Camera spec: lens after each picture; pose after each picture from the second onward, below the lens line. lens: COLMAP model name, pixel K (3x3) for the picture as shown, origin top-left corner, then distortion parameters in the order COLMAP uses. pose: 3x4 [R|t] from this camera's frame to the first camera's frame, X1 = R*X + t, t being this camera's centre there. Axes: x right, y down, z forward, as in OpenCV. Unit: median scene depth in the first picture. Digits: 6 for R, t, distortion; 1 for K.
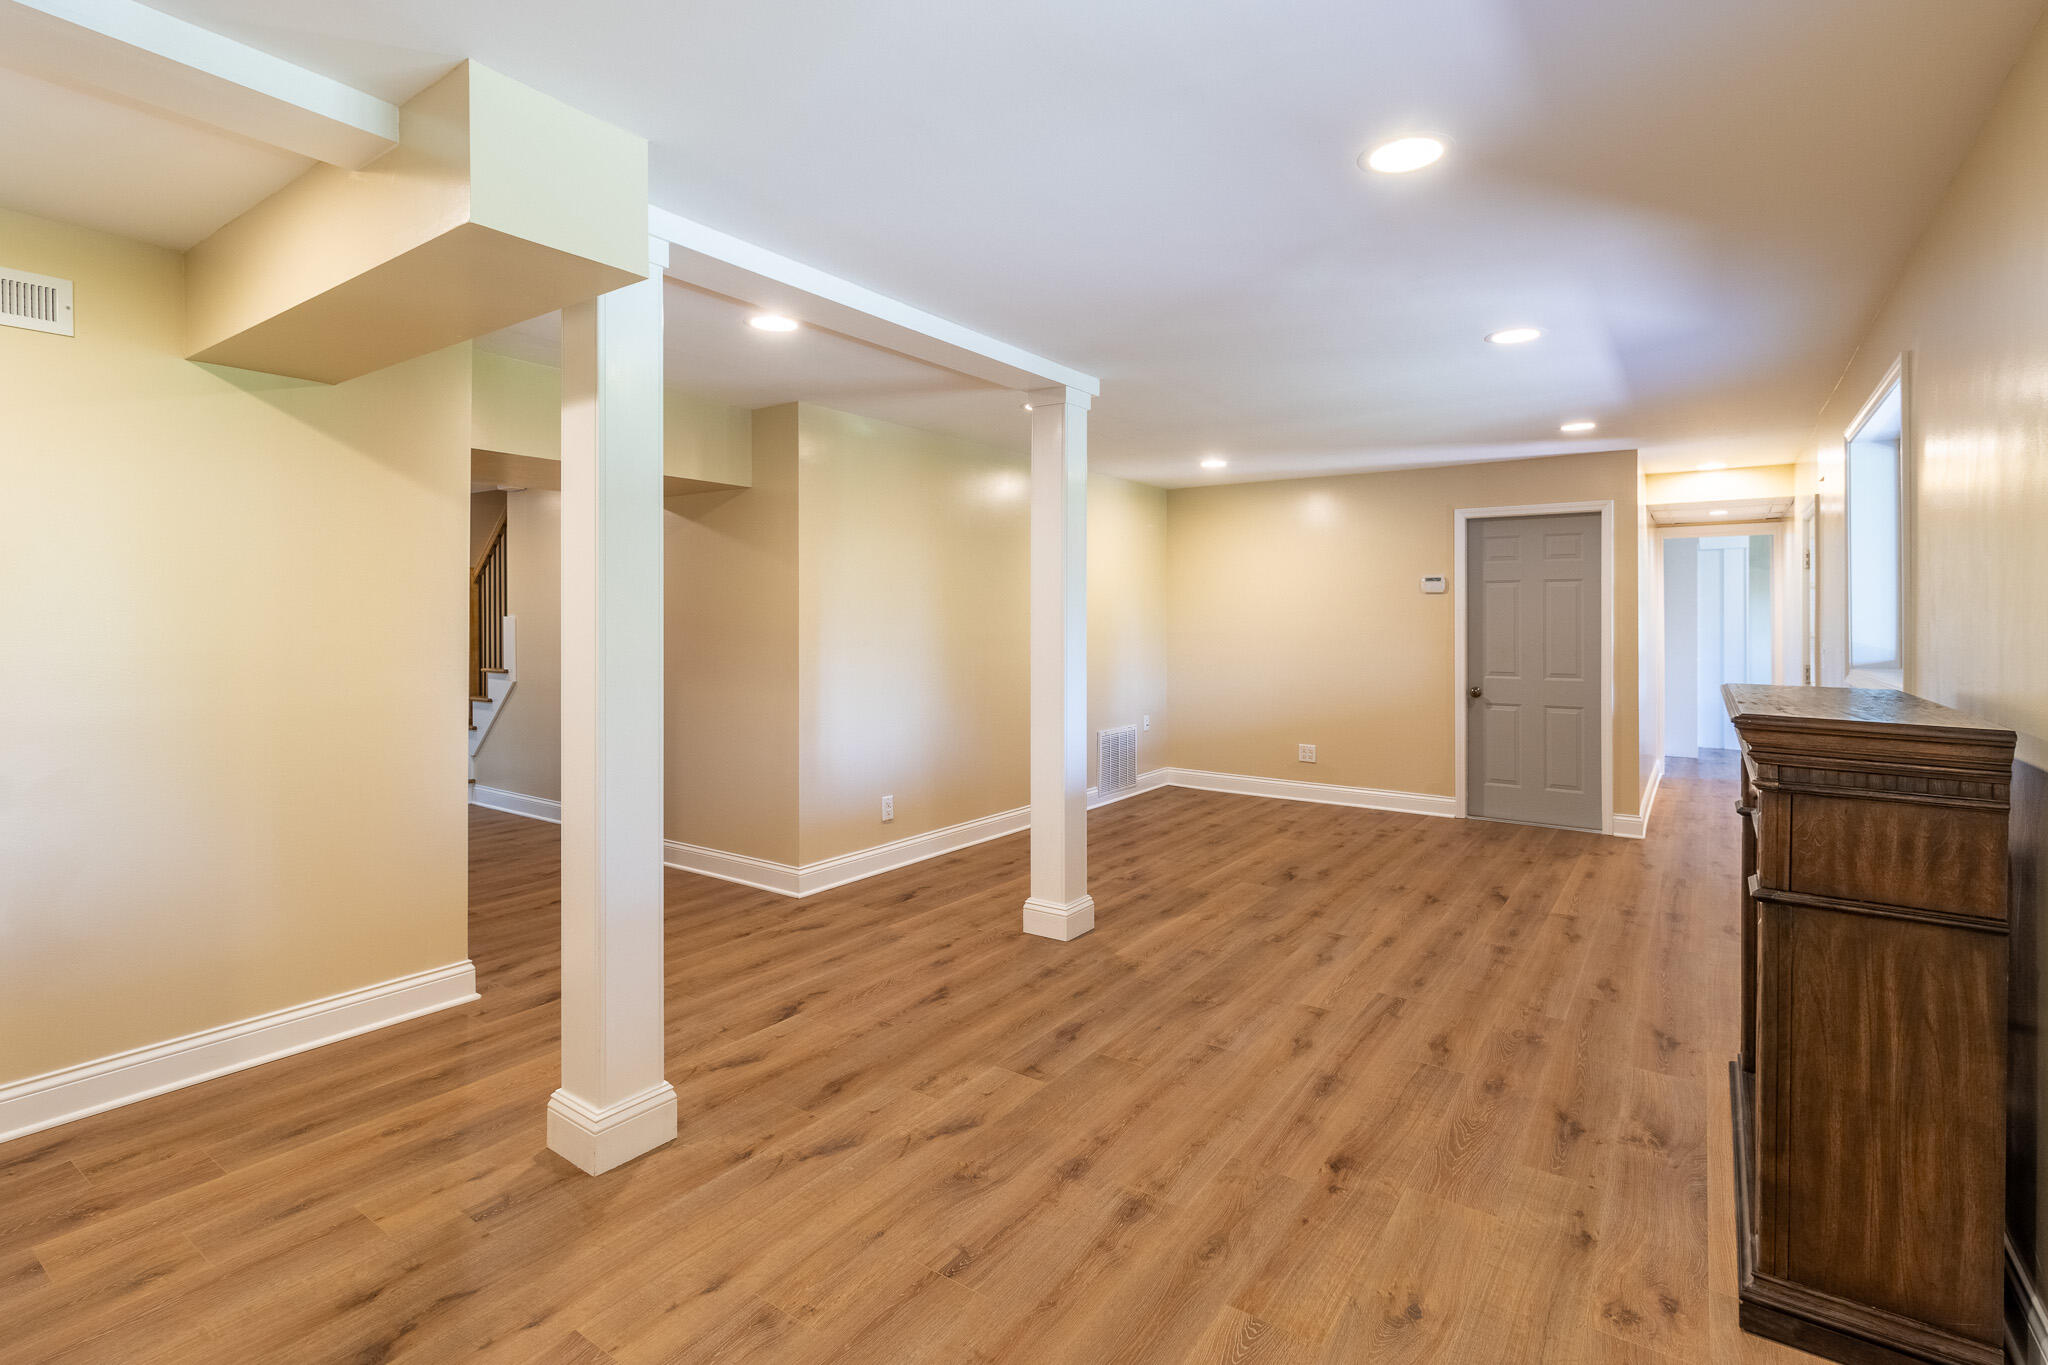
lens RADIAL K [[975.0, 0, 1018.7], [0, 975.0, 623.6], [0, 0, 1]] dist [0.000003, -0.000826]
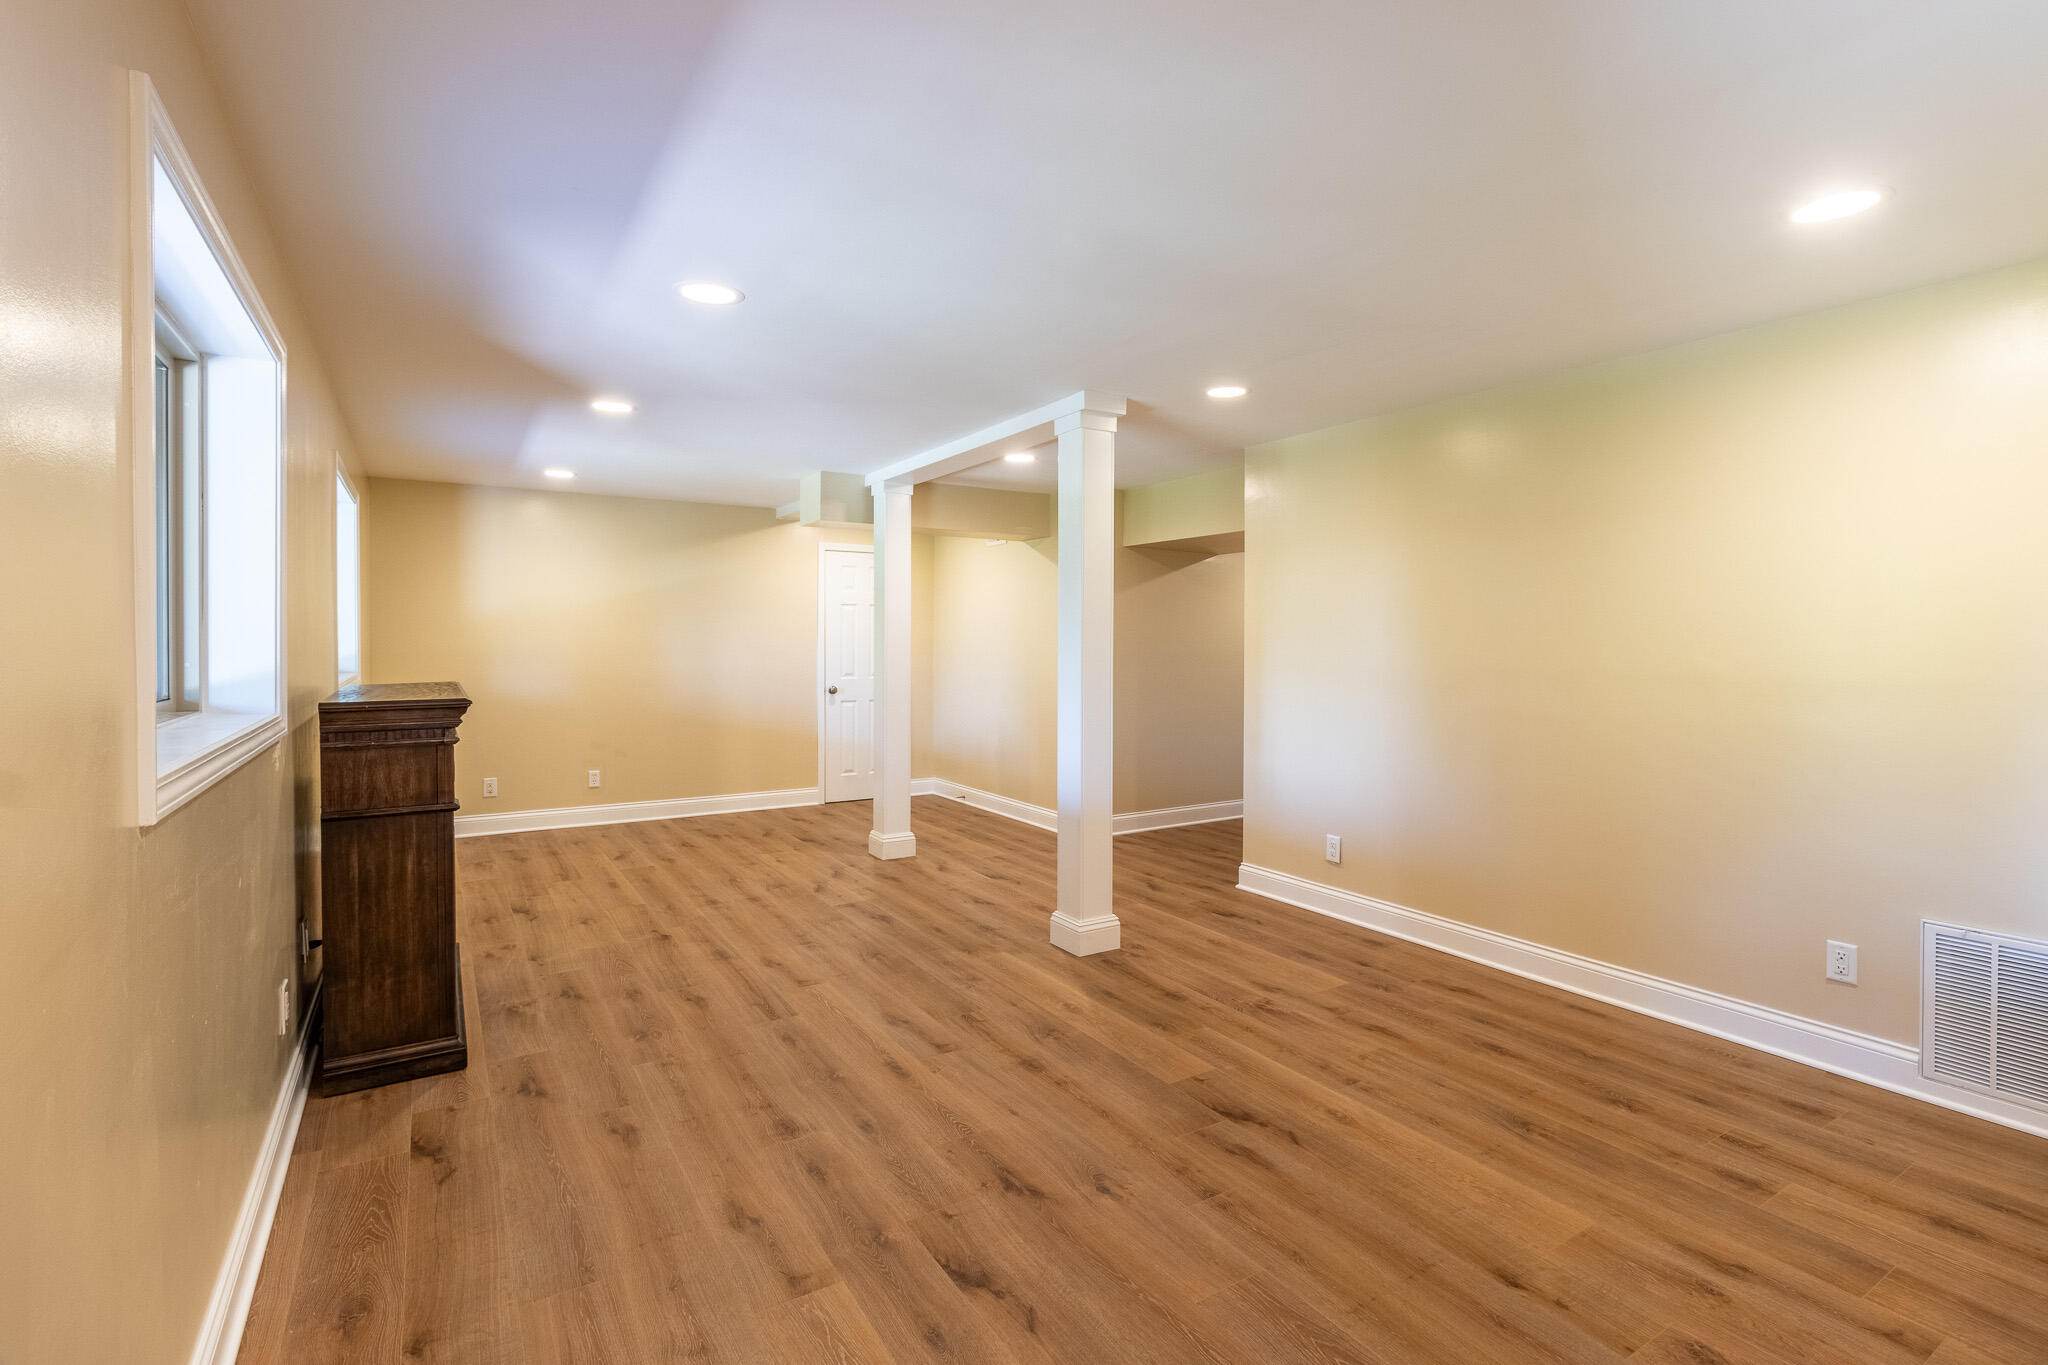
lens RADIAL K [[944.7, 0, 1038.5], [0, 944.7, 646.9], [0, 0, 1]] dist [-0.002926, -0.000202]
pose [[-0.377385, 0.003588, -0.926049, 1.241124], [-0.007585, 0.999947, 0.006965, -0.007270], [0.926025, 0.009653, -0.377338, 1.684478]]
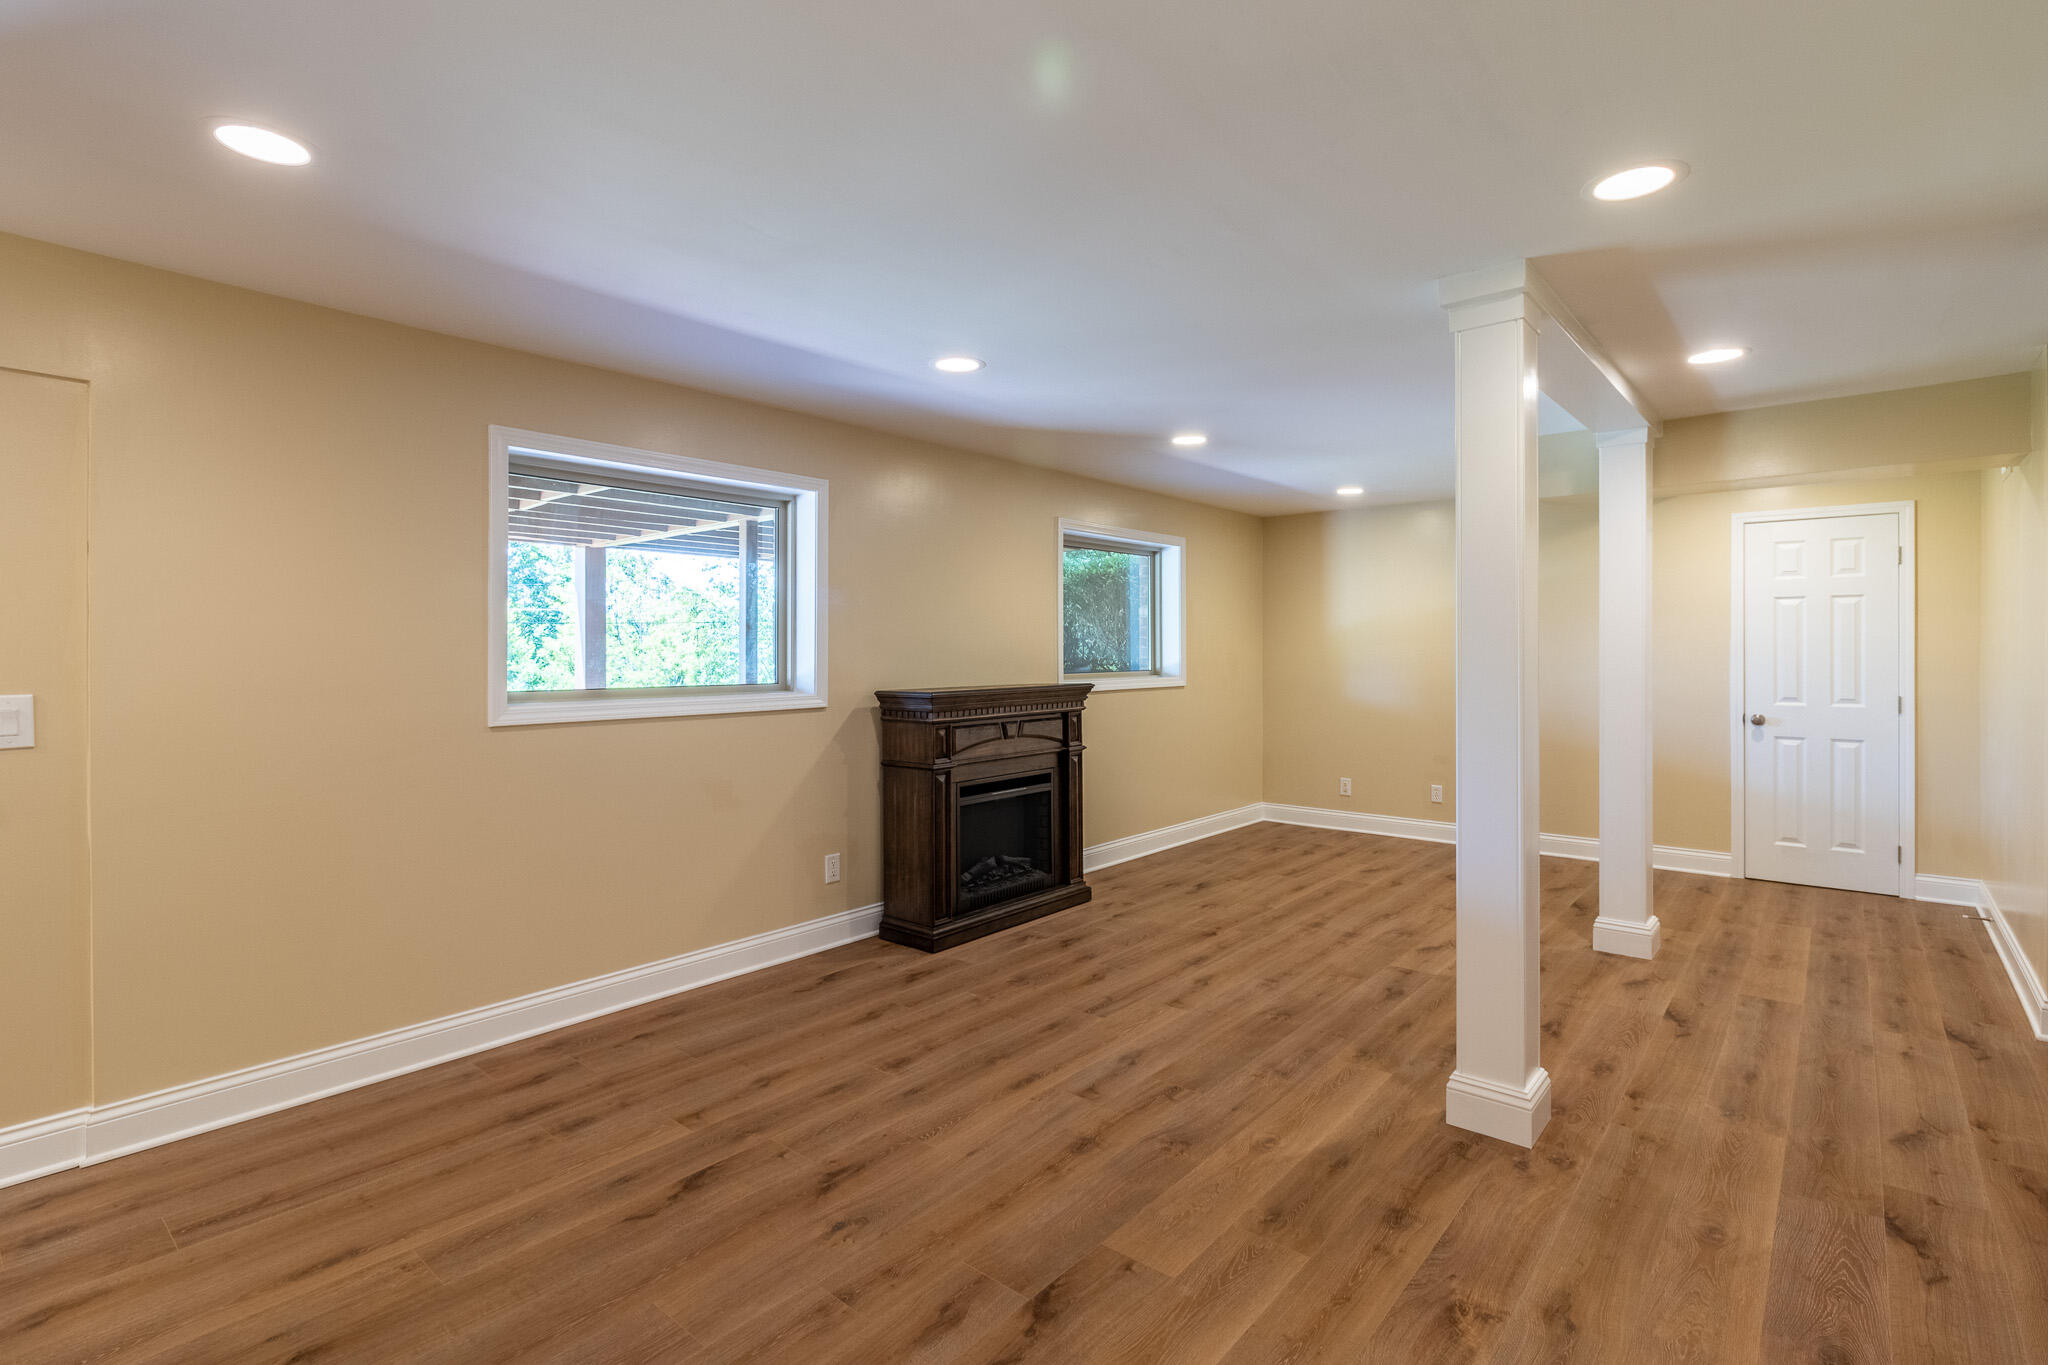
lens RADIAL K [[975.0, 0, 1018.7], [0, 975.0, 623.6], [0, 0, 1]] dist [0.000003, -0.000826]
pose [[-0.996180, 0.002604, 0.087283, 0.390053], [0.000567, 0.999727, -0.023357, -0.009546], [-0.087320, -0.023218, -0.995910, 2.152368]]
